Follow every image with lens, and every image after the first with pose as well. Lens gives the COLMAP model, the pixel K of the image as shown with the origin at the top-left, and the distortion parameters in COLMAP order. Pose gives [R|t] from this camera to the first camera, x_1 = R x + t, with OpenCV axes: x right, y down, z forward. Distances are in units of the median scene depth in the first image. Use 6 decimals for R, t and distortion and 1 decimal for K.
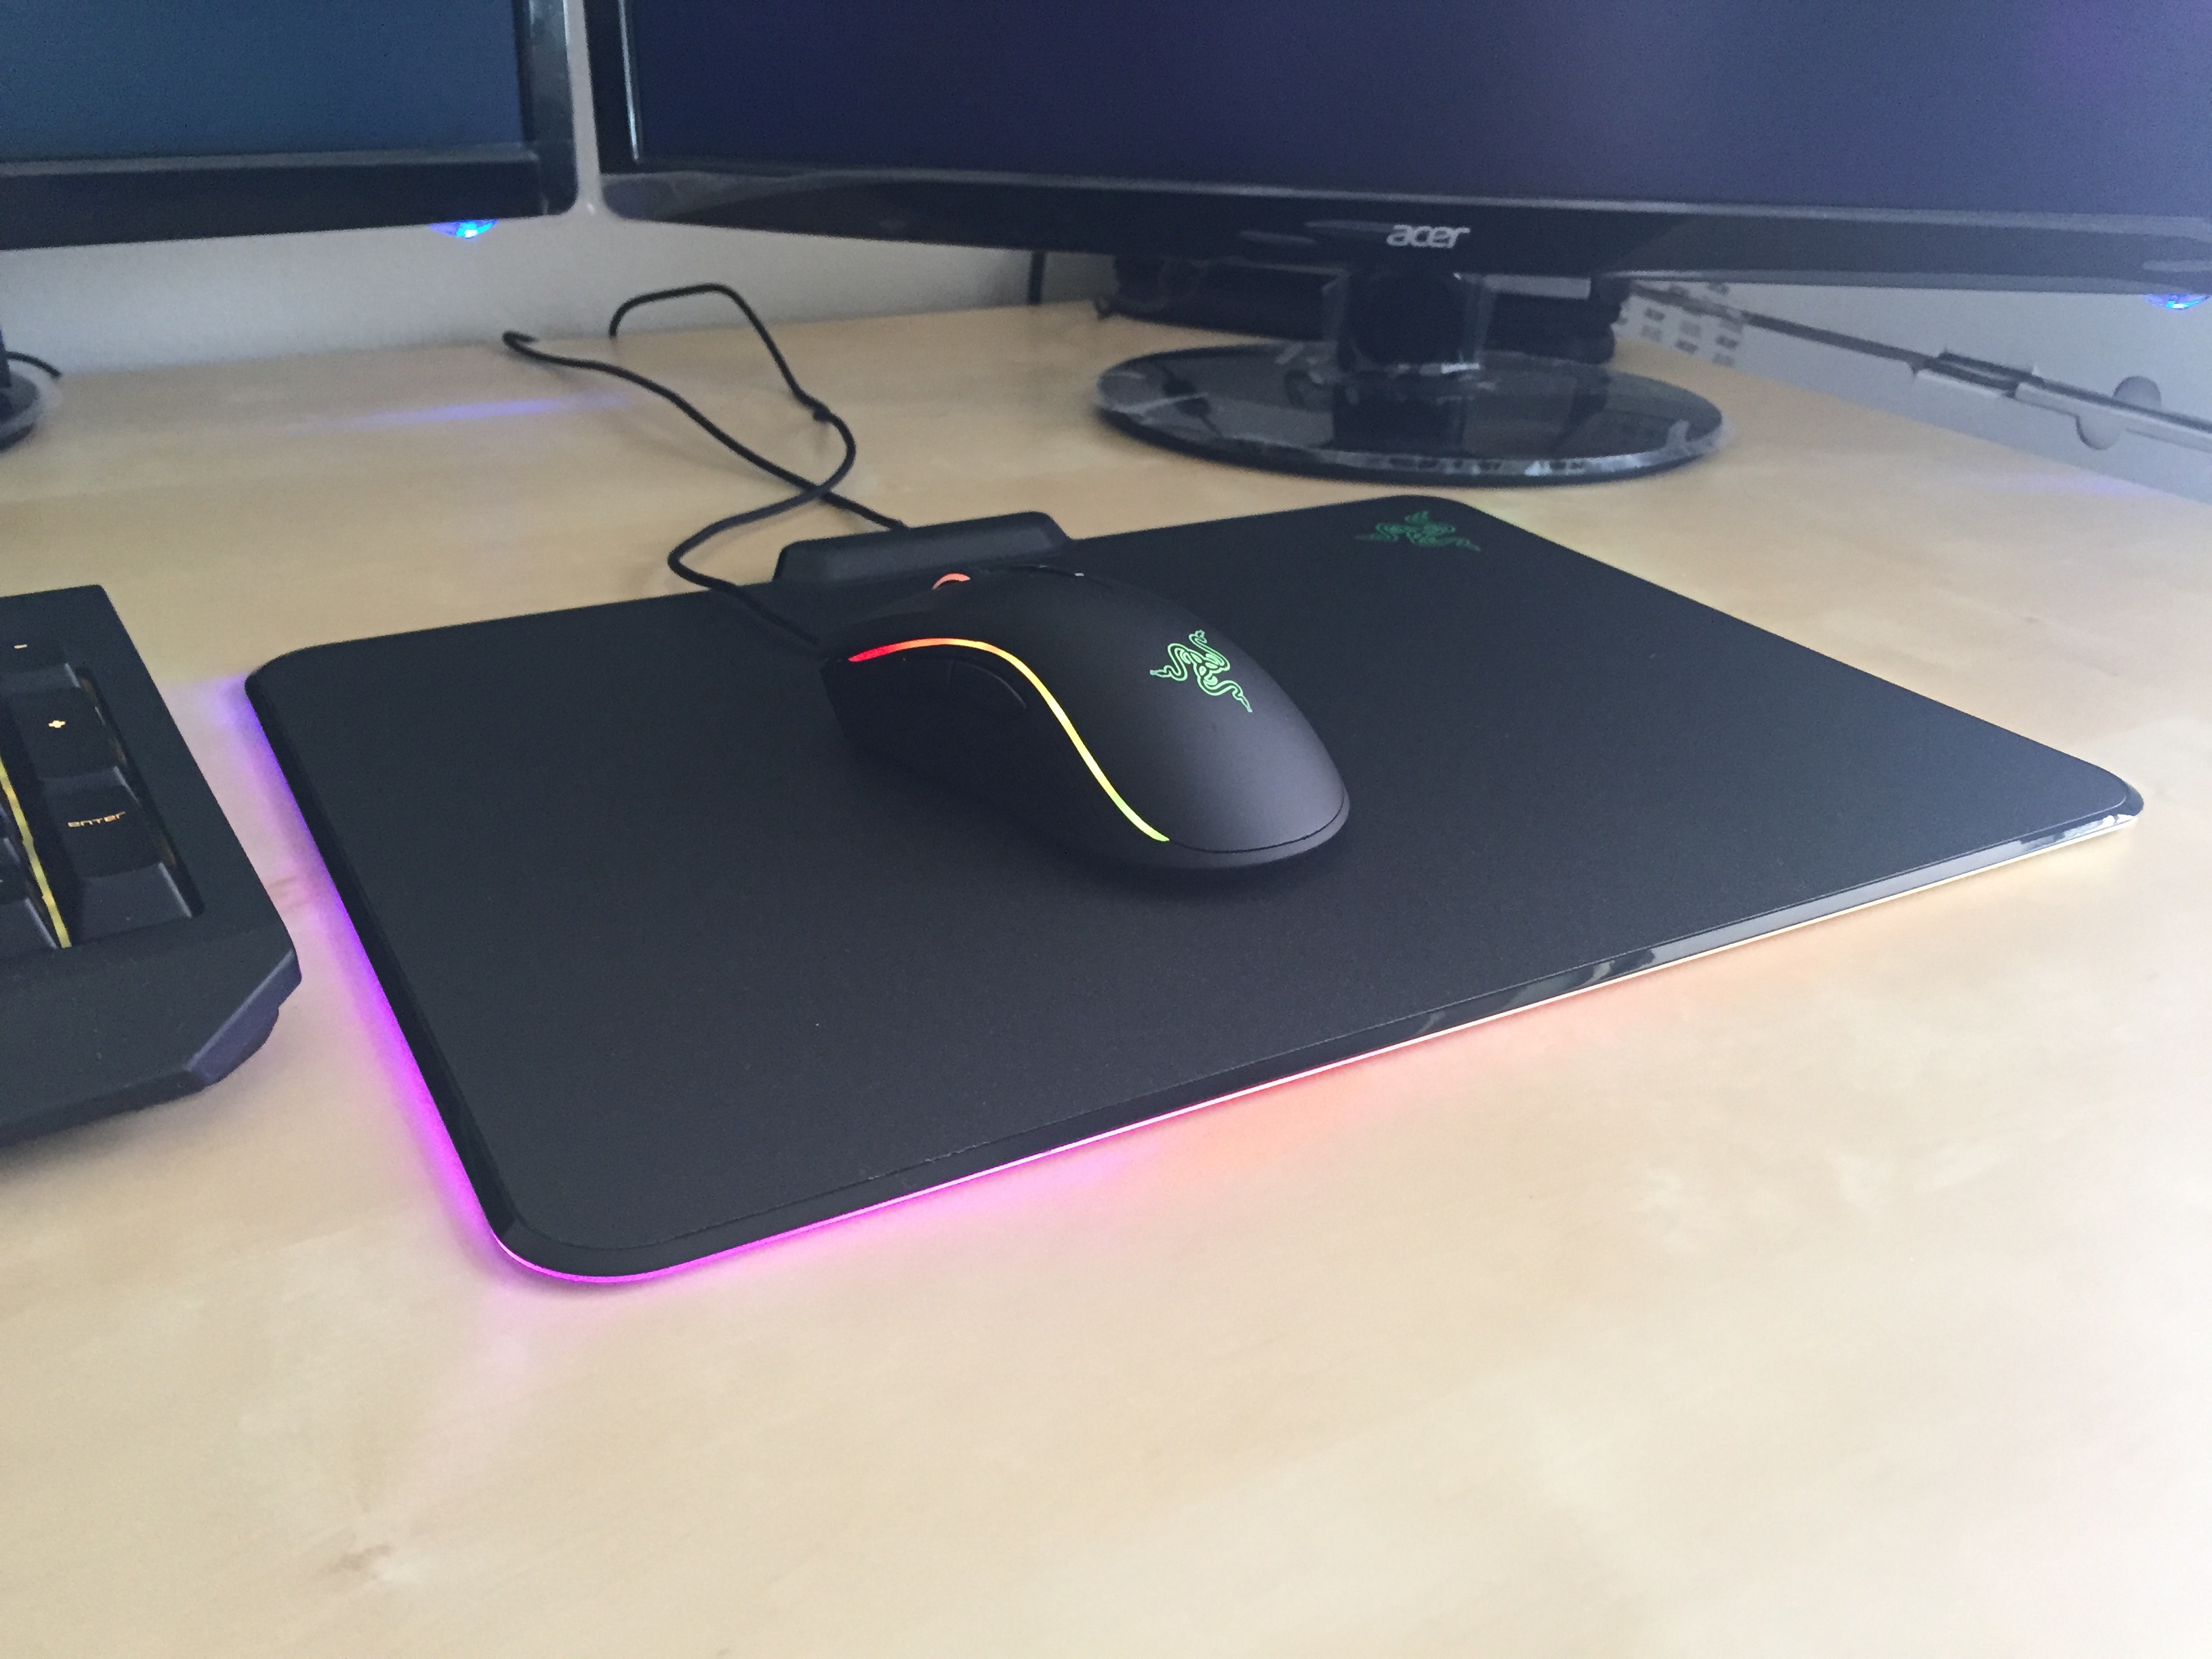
lens RADIAL K [[1965.1, 0, 1106.0], [0, 1965.1, 829.5], [0, 0, 1]] dist [0.113776, -0.202336]
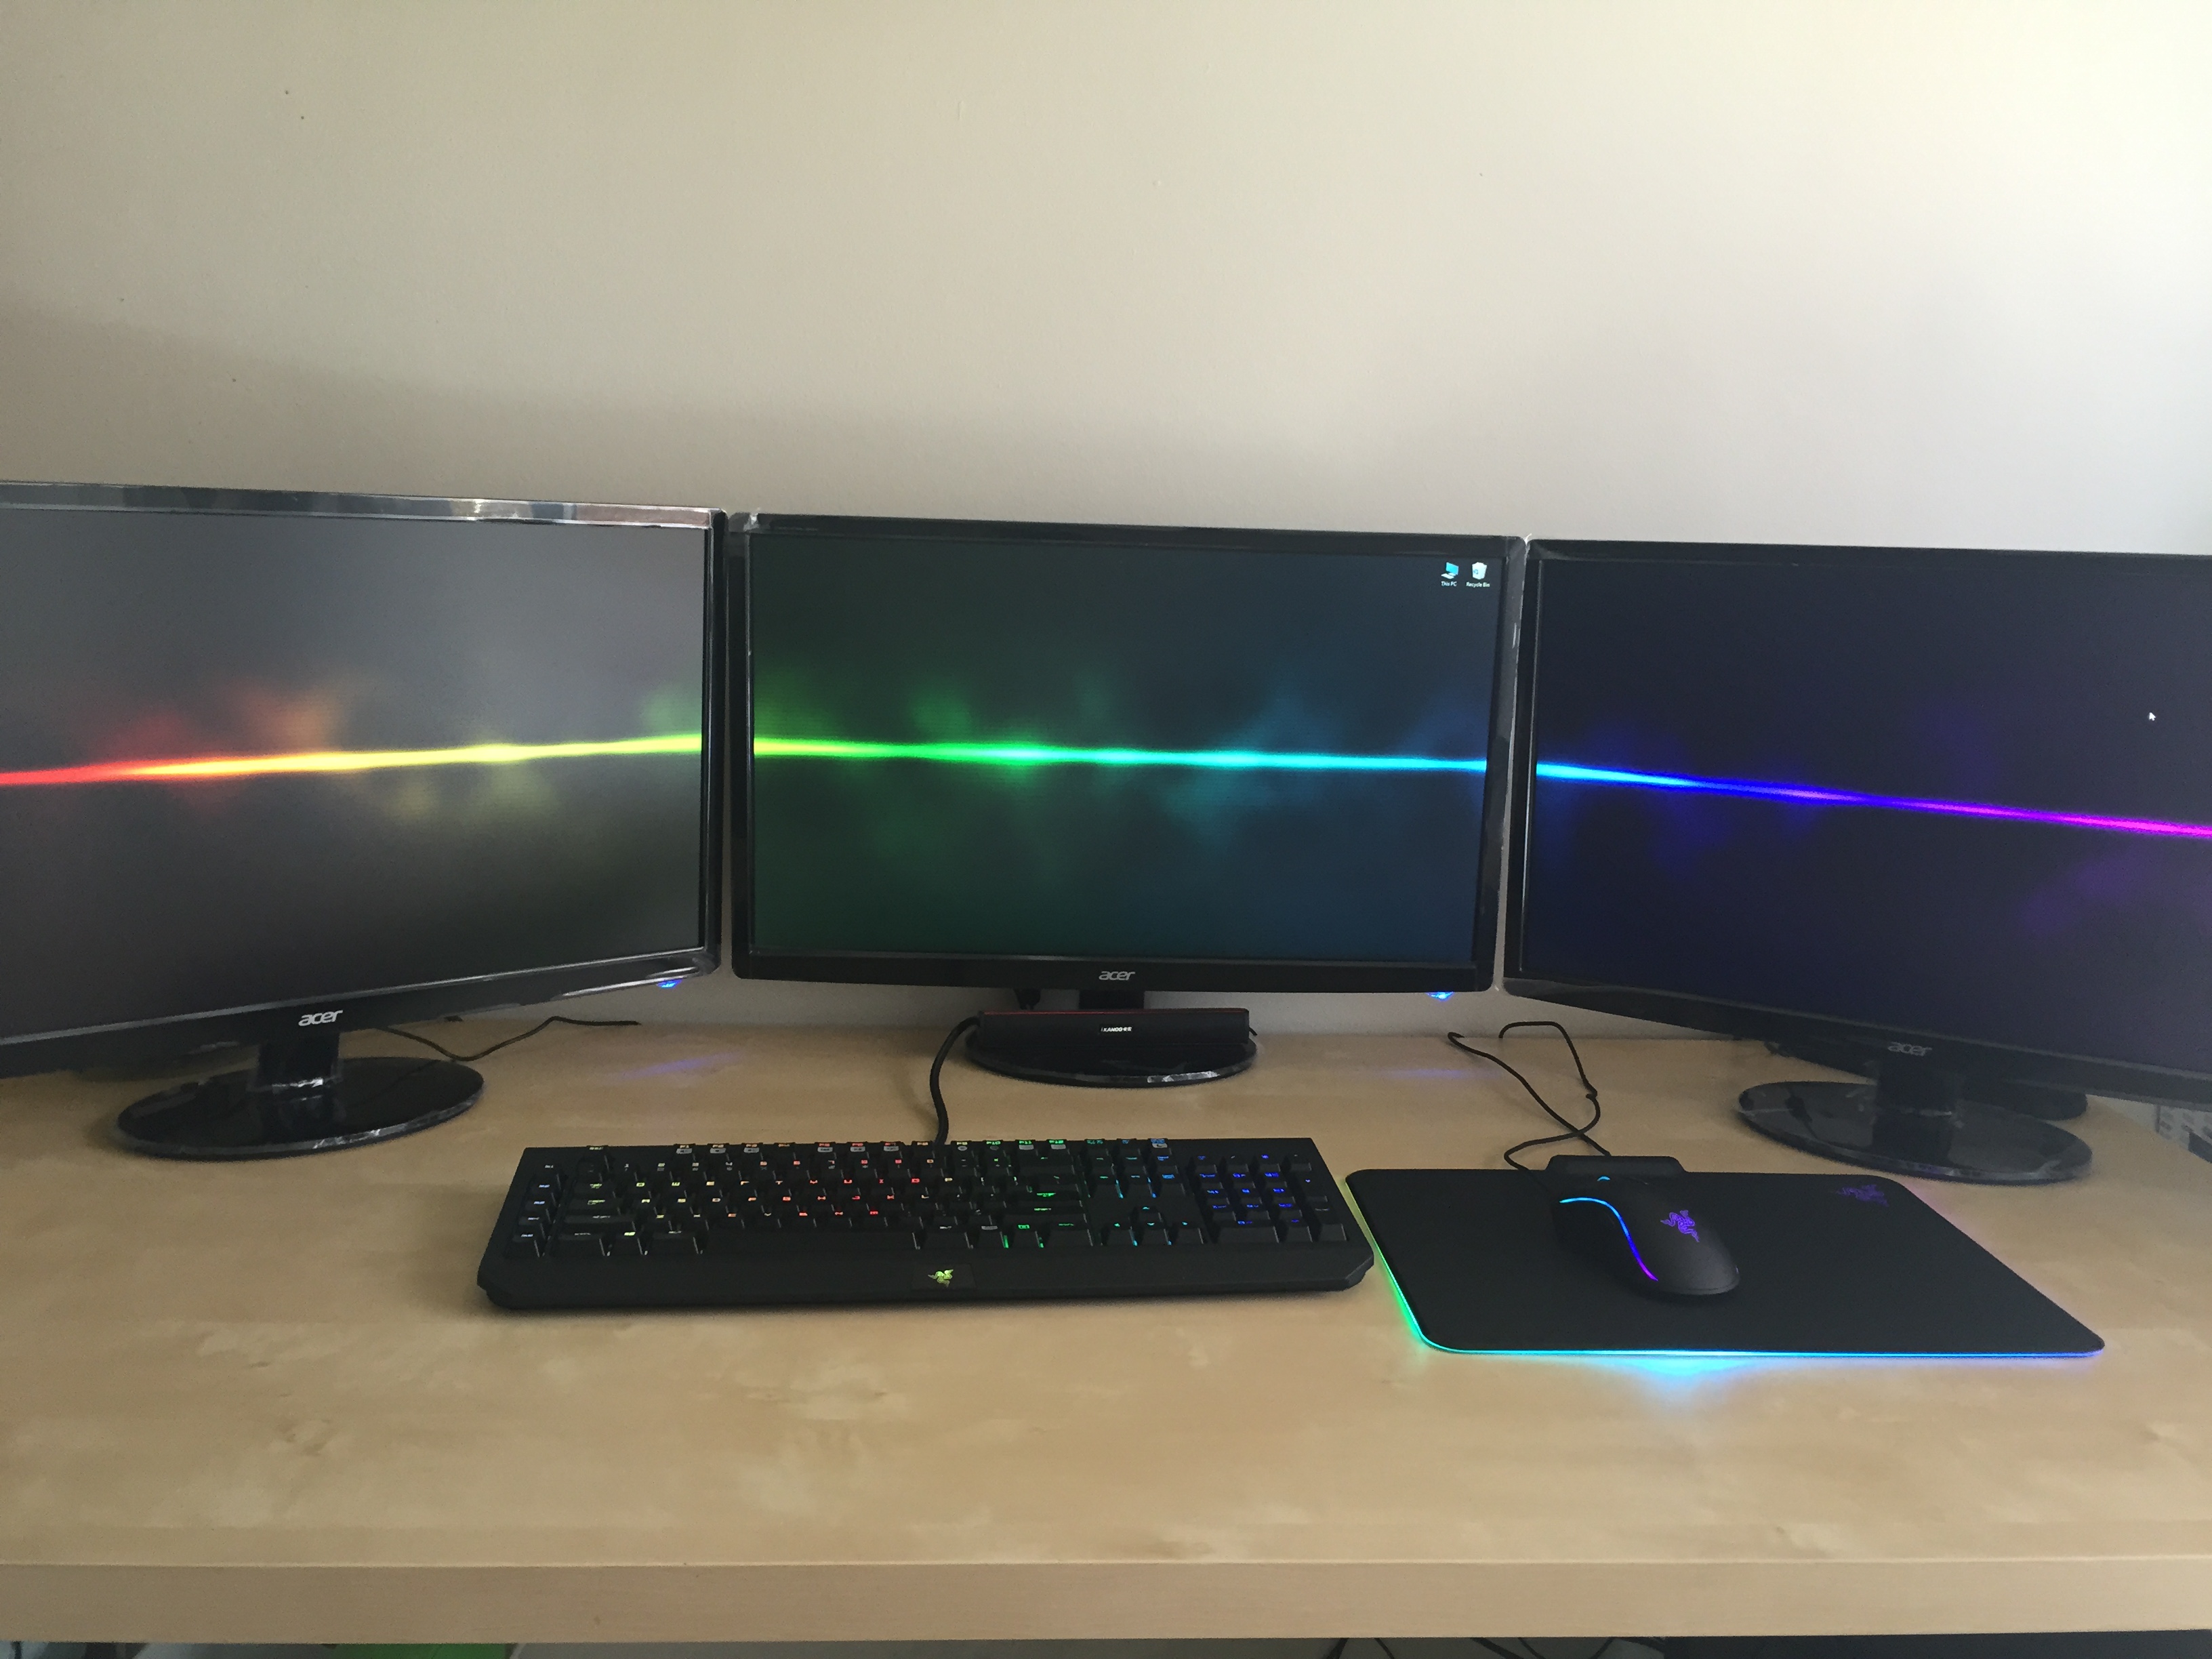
lens RADIAL K [[1965.1, 0, 1106.0], [0, 1965.1, 829.5], [0, 0, 1]] dist [0.113776, -0.202336]
pose [[0.897813, 0.069026, -0.434934, 0.321060], [-0.190797, 0.951100, -0.242909, 0.145408], [0.396899, 0.301070, 0.867080, -1.238316]]
